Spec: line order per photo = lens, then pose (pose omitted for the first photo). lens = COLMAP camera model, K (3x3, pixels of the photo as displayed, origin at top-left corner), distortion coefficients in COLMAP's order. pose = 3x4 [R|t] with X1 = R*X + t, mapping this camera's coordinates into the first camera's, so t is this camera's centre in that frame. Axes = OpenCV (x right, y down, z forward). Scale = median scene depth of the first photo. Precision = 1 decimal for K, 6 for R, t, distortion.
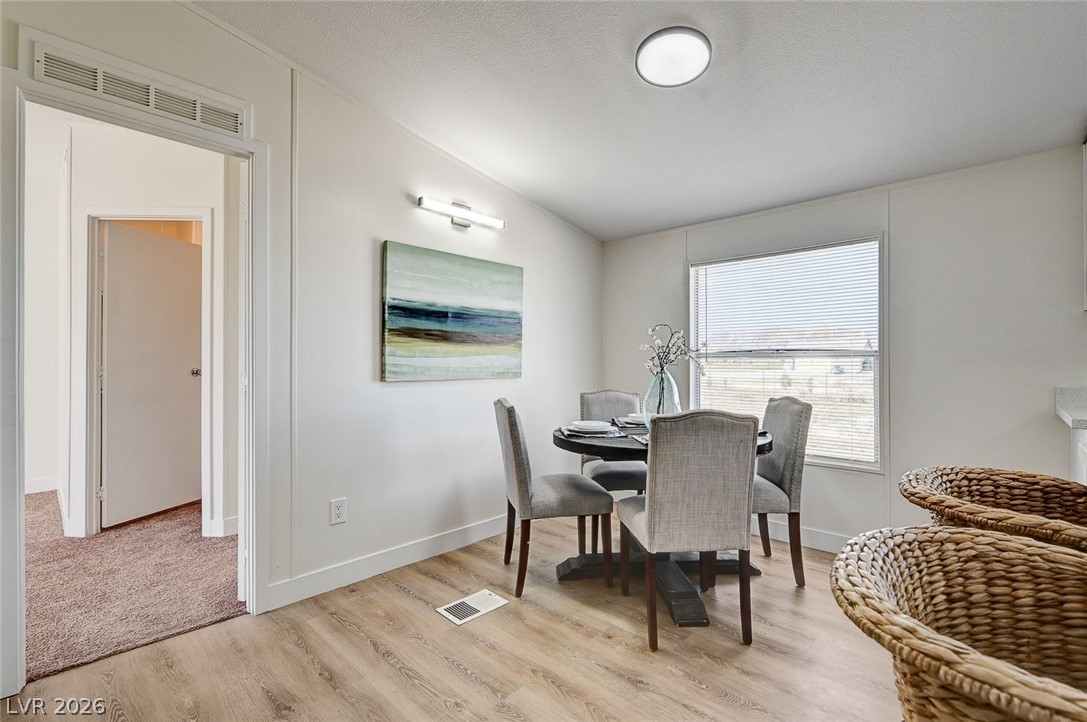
lens RADIAL K [[504.6, 0, 549.1], [0, 504.6, 355.6], [0, 0, 1]] dist [-0.012852, 0.000761]
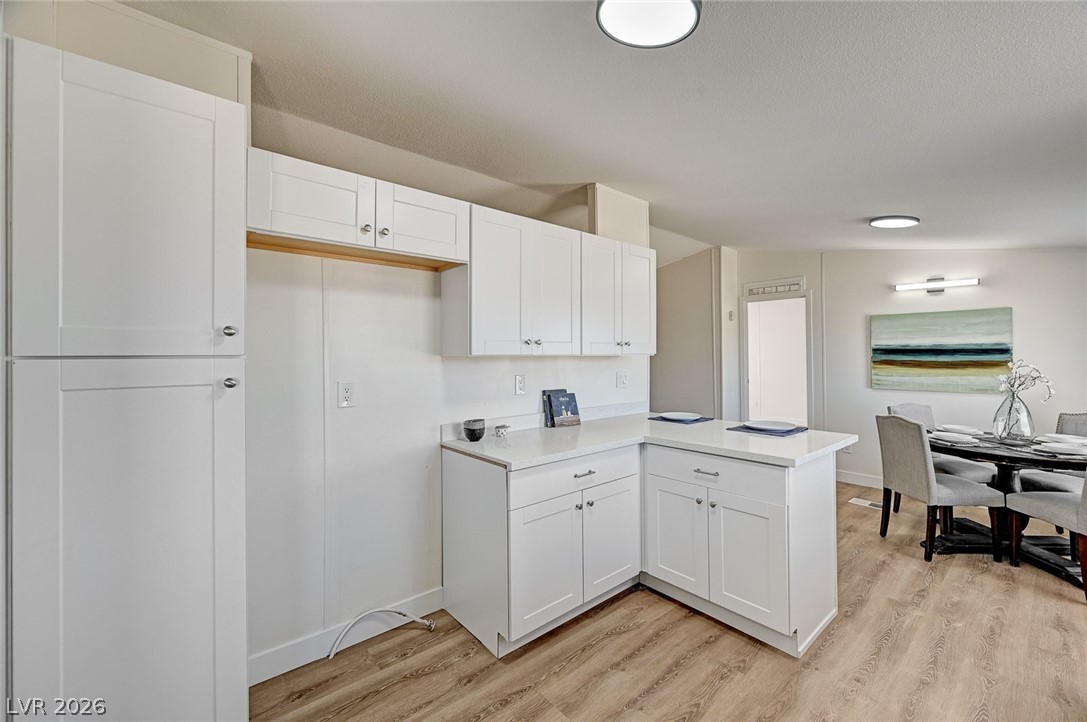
lens RADIAL K [[432.2, 0, 543.5], [0, 432.2, 359.4], [0, 0, 1]] dist [0.000842, 0.000010]
pose [[-0.119966, -0.008858, -0.992739, 1.432202], [0.005096, 0.999942, -0.009538, -0.049118], [0.992765, -0.006203, -0.119913, -0.045325]]
